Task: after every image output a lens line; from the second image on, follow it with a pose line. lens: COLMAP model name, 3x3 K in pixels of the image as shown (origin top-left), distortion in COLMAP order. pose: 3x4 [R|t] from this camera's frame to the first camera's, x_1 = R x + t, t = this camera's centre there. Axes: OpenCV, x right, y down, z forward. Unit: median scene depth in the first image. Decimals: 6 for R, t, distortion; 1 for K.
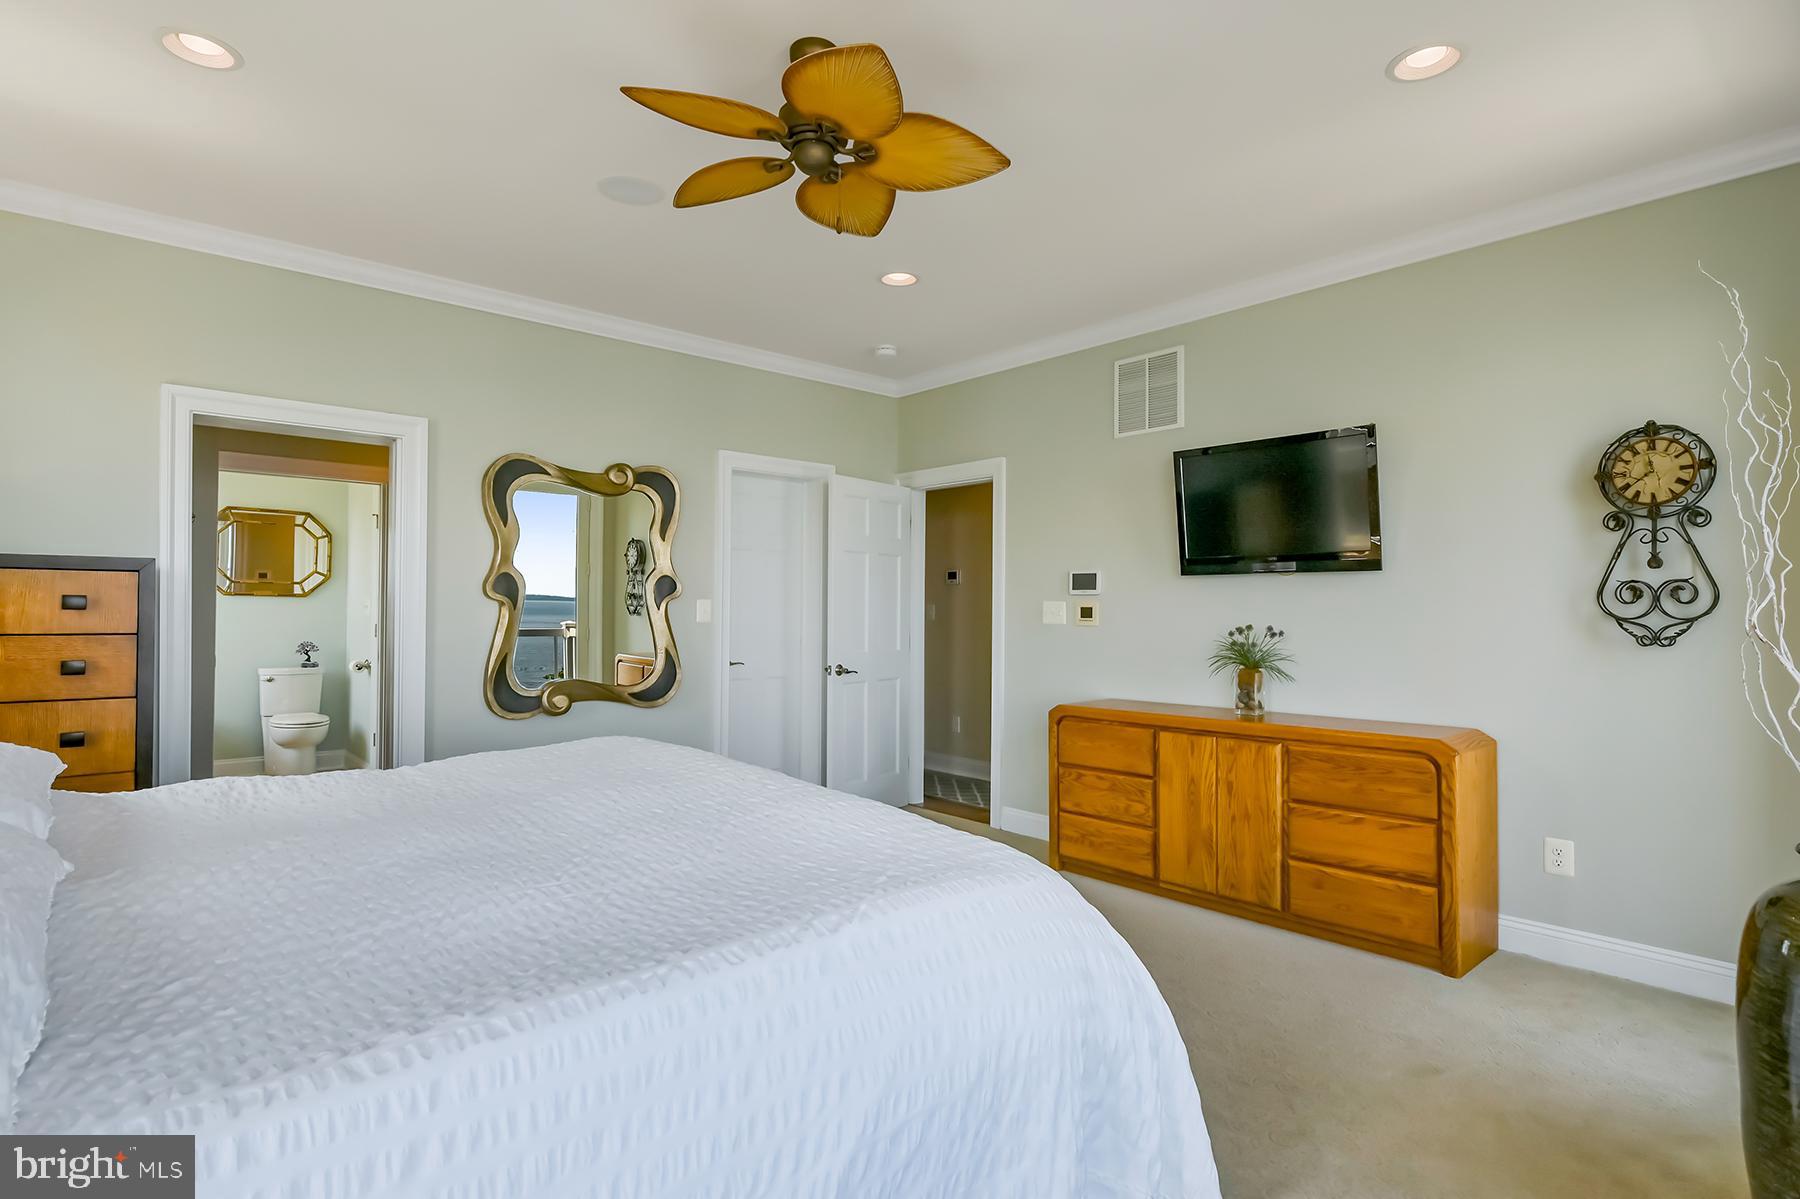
lens RADIAL K [[949.6, 0, 900.0], [0, 949.6, 599.5], [0, 0, 1]] dist [0.000447, 0.000354]
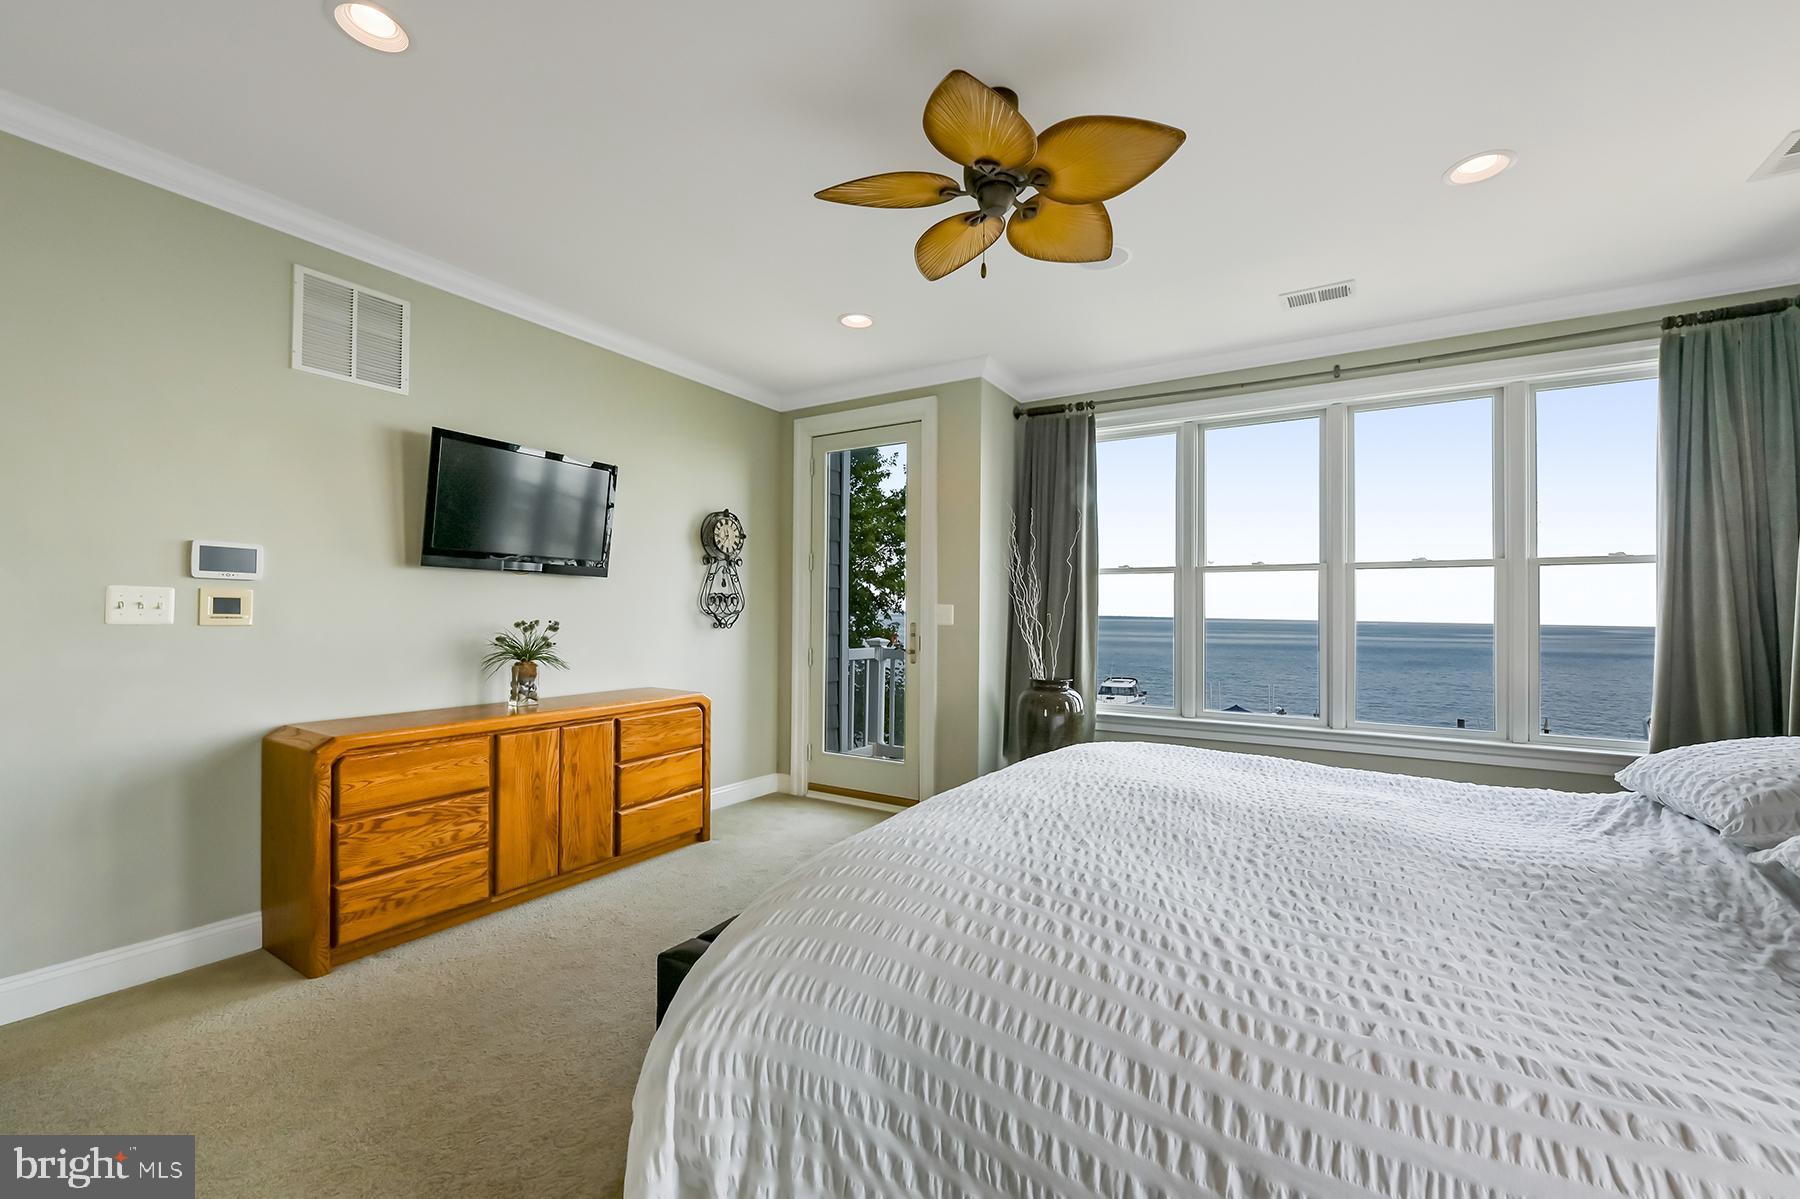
lens RADIAL K [[713.2, 0, 900.0], [0, 713.2, 599.5], [0, 0, 1]] dist [0.000463, 0.000023]
pose [[-0.297890, 0.009723, 0.954551, -0.530922], [-0.026636, 0.999474, -0.018492, 0.007669], [-0.954229, -0.030934, -0.297474, 0.862676]]
